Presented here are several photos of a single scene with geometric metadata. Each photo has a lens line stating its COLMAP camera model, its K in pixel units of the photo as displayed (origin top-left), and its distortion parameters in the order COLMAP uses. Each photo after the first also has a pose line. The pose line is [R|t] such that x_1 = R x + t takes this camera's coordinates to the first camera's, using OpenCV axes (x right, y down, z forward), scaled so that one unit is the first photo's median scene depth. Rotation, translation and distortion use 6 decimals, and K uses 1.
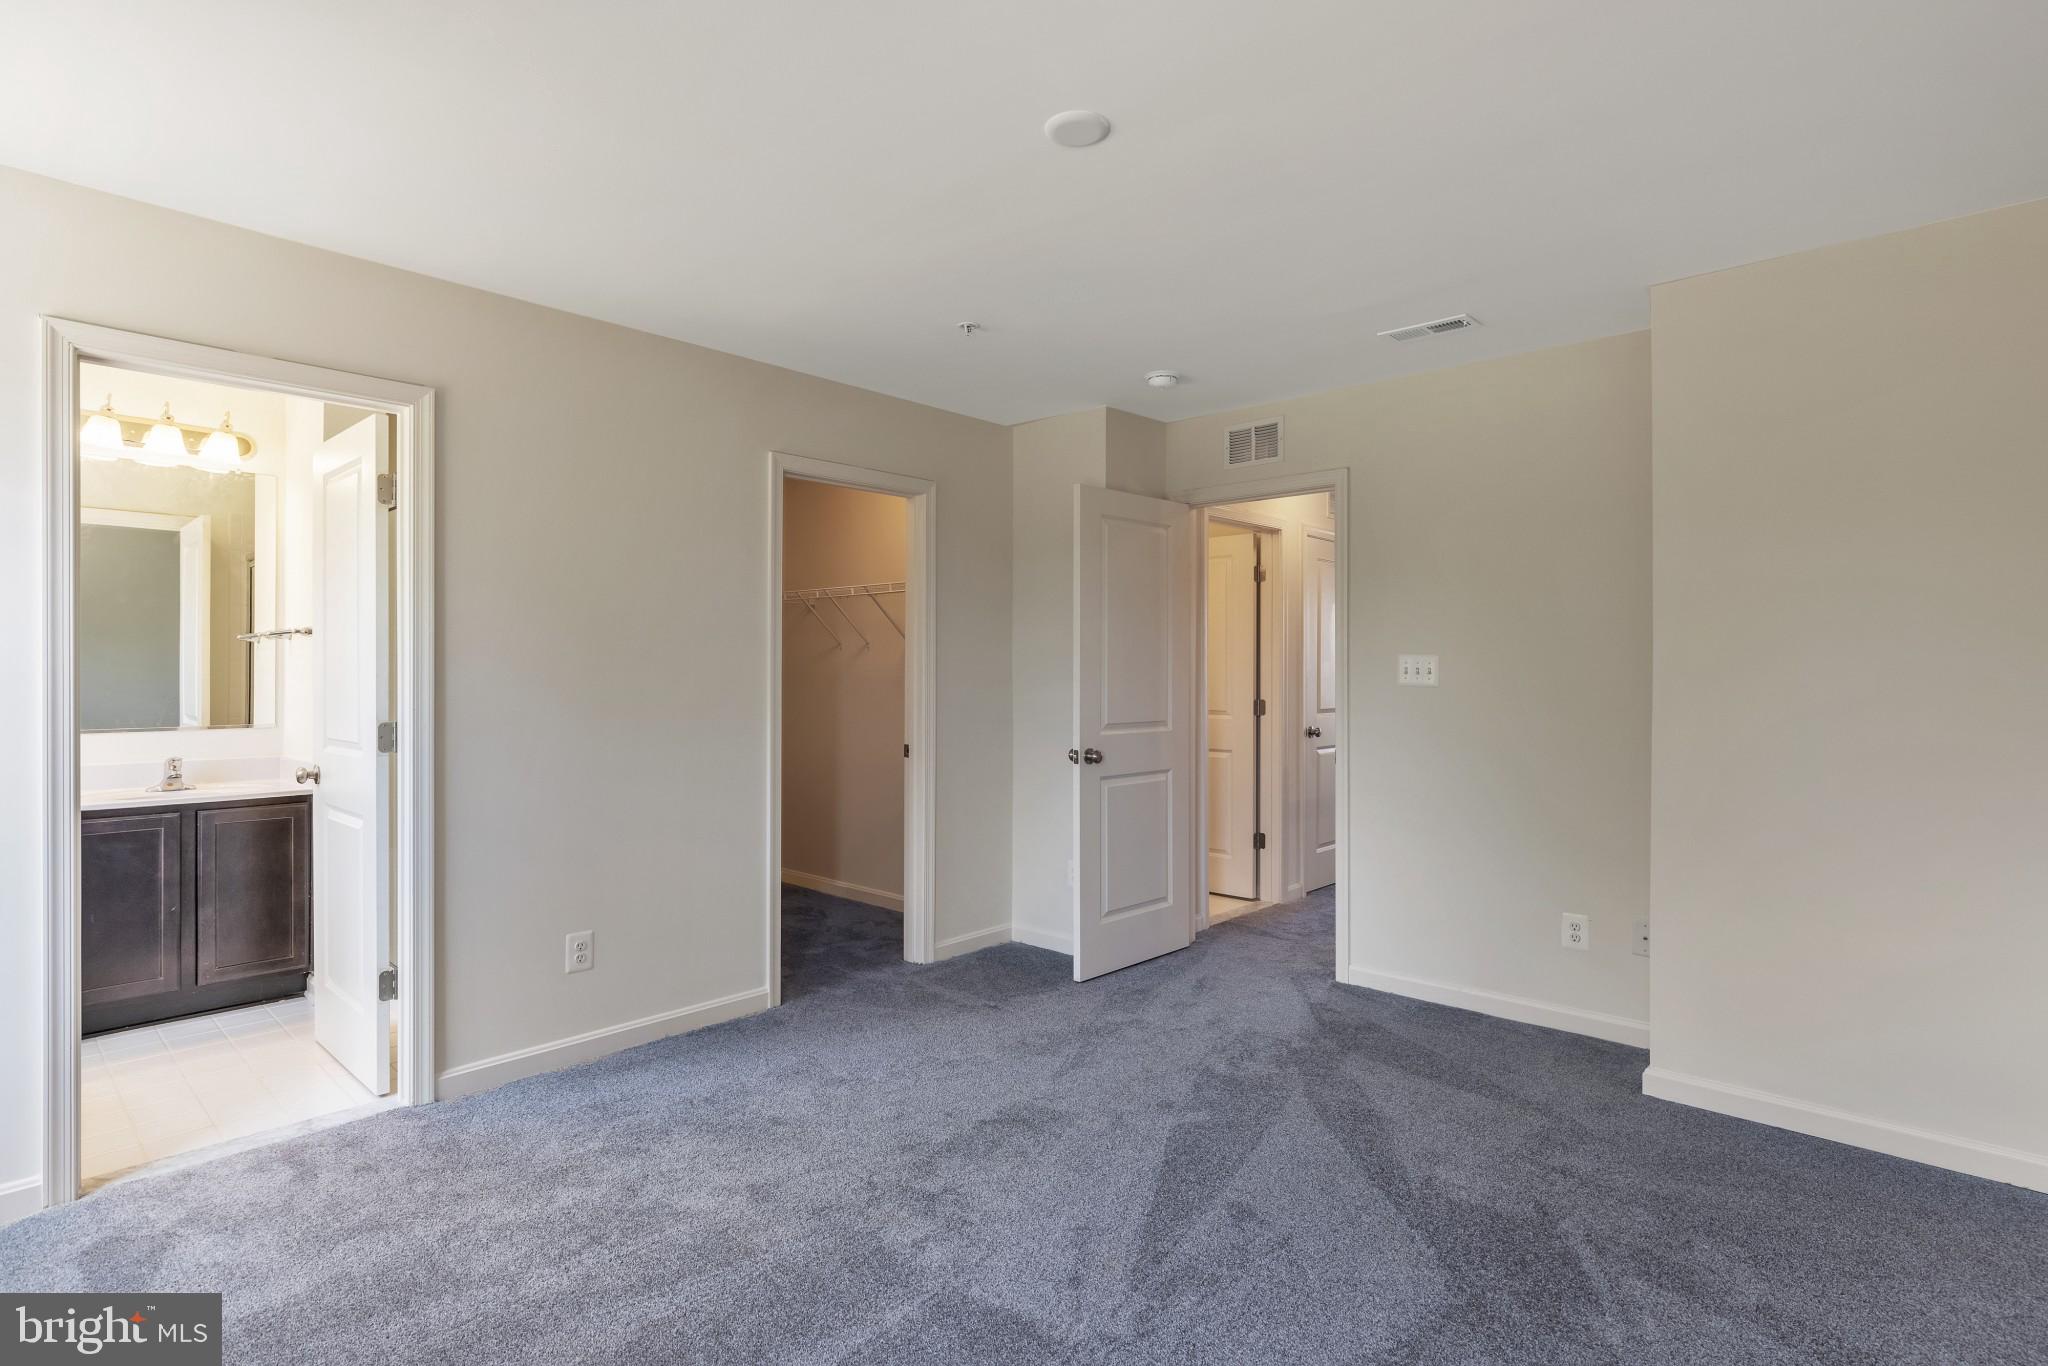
lens RADIAL K [[1013.7, 0, 1033.9], [0, 1013.7, 673.9], [0, 0, 1]] dist [-0.000396, -0.001687]
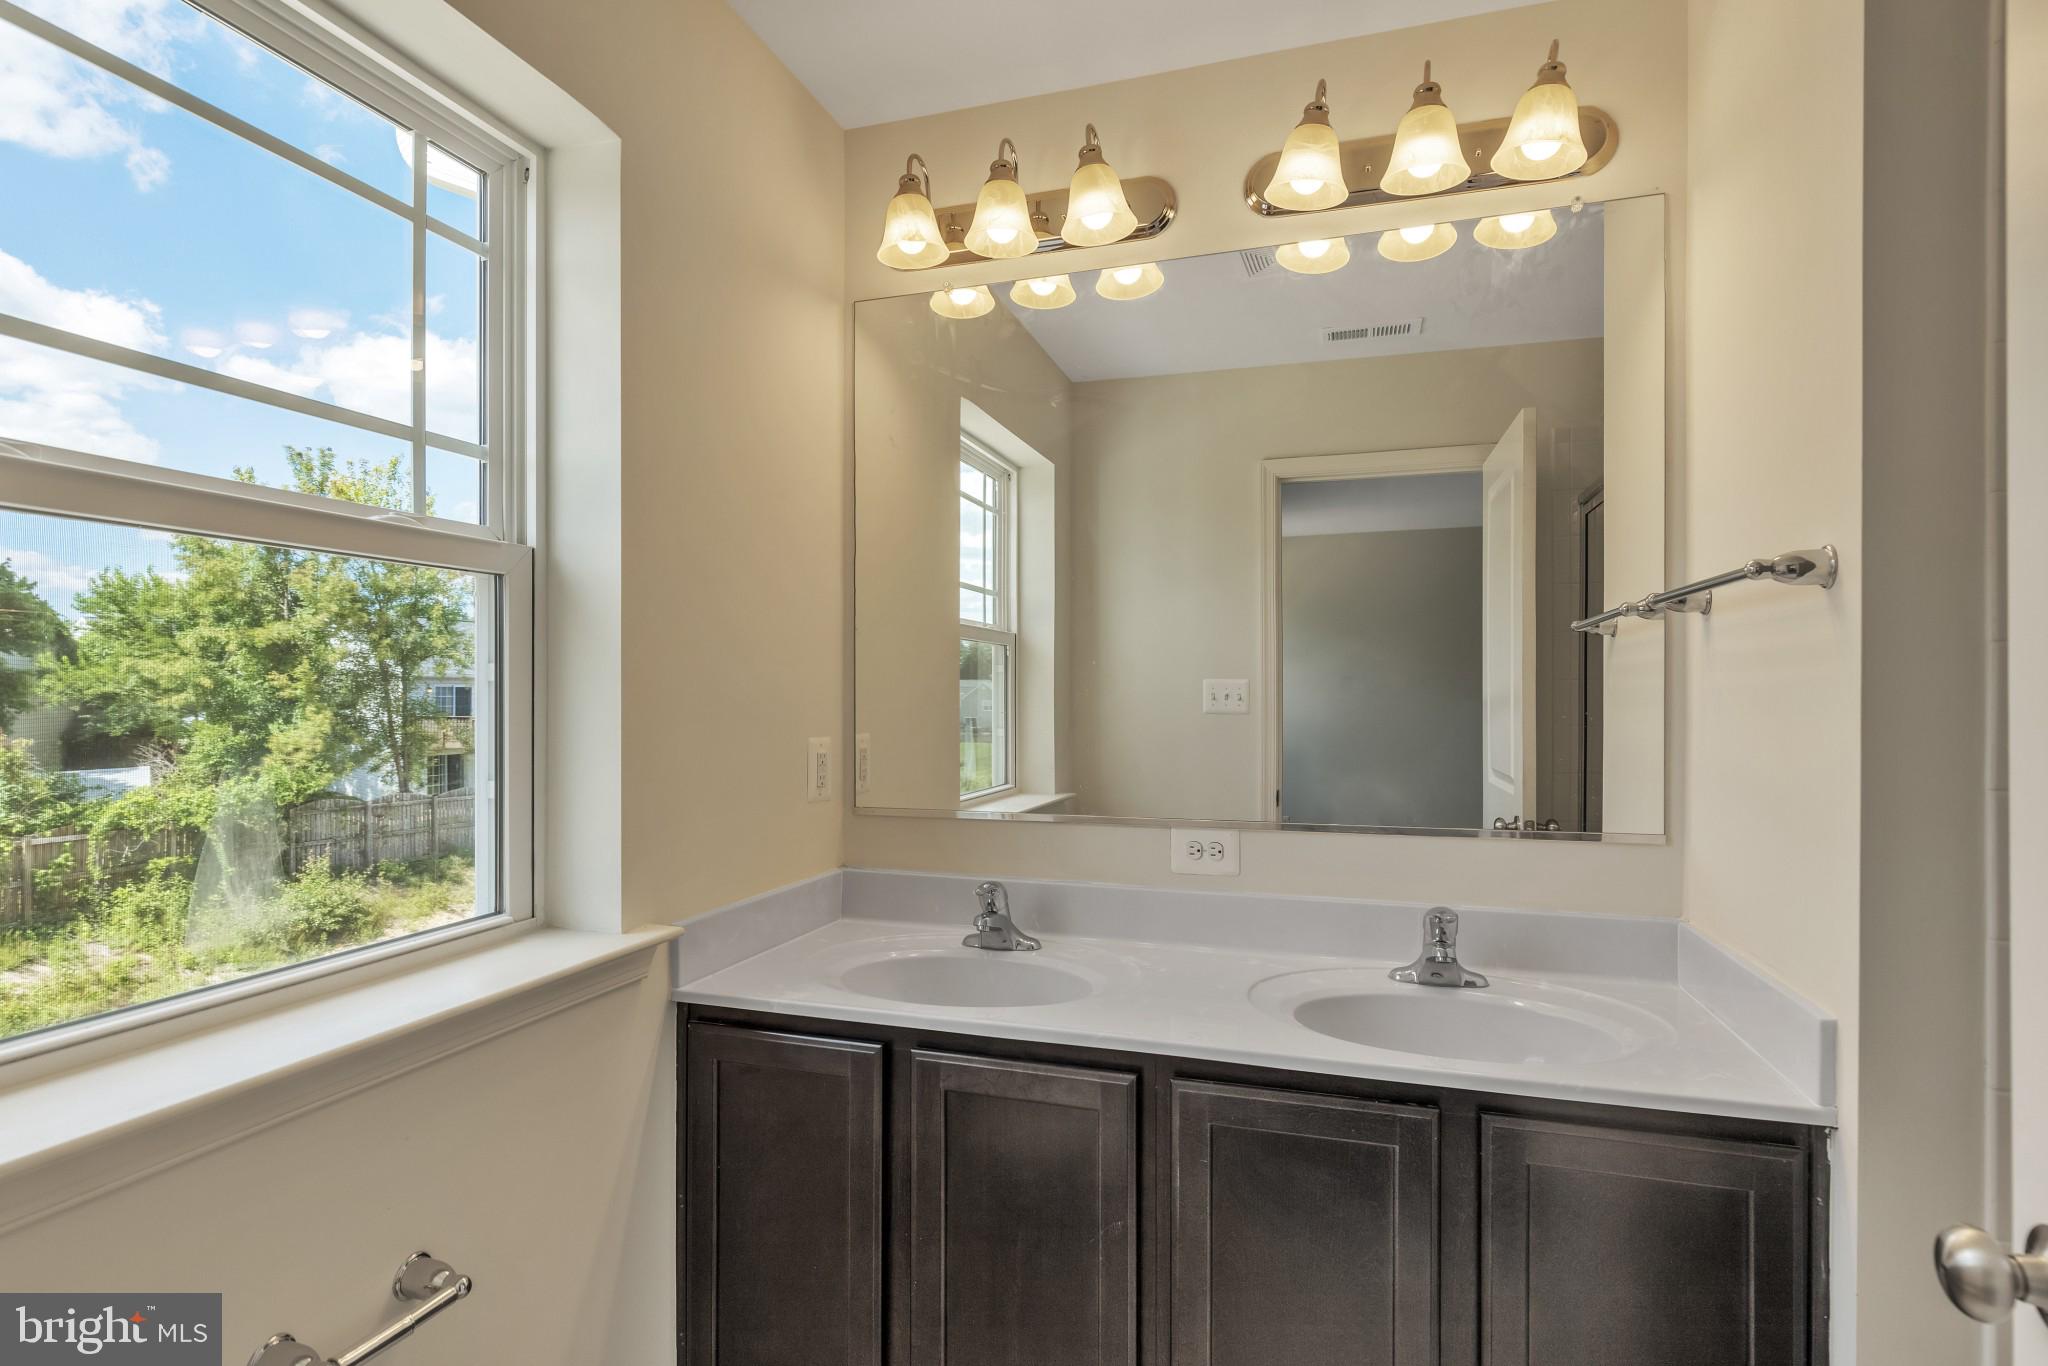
lens RADIAL K [[1013.7, 0, 1033.9], [0, 1013.7, 673.9], [0, 0, 1]] dist [-0.000396, -0.001687]
pose [[0.419782, -0.007153, -0.907597, -0.516256], [-0.006319, 0.999922, -0.010803, -0.005617], [0.907603, 0.010270, 0.419704, 0.641081]]
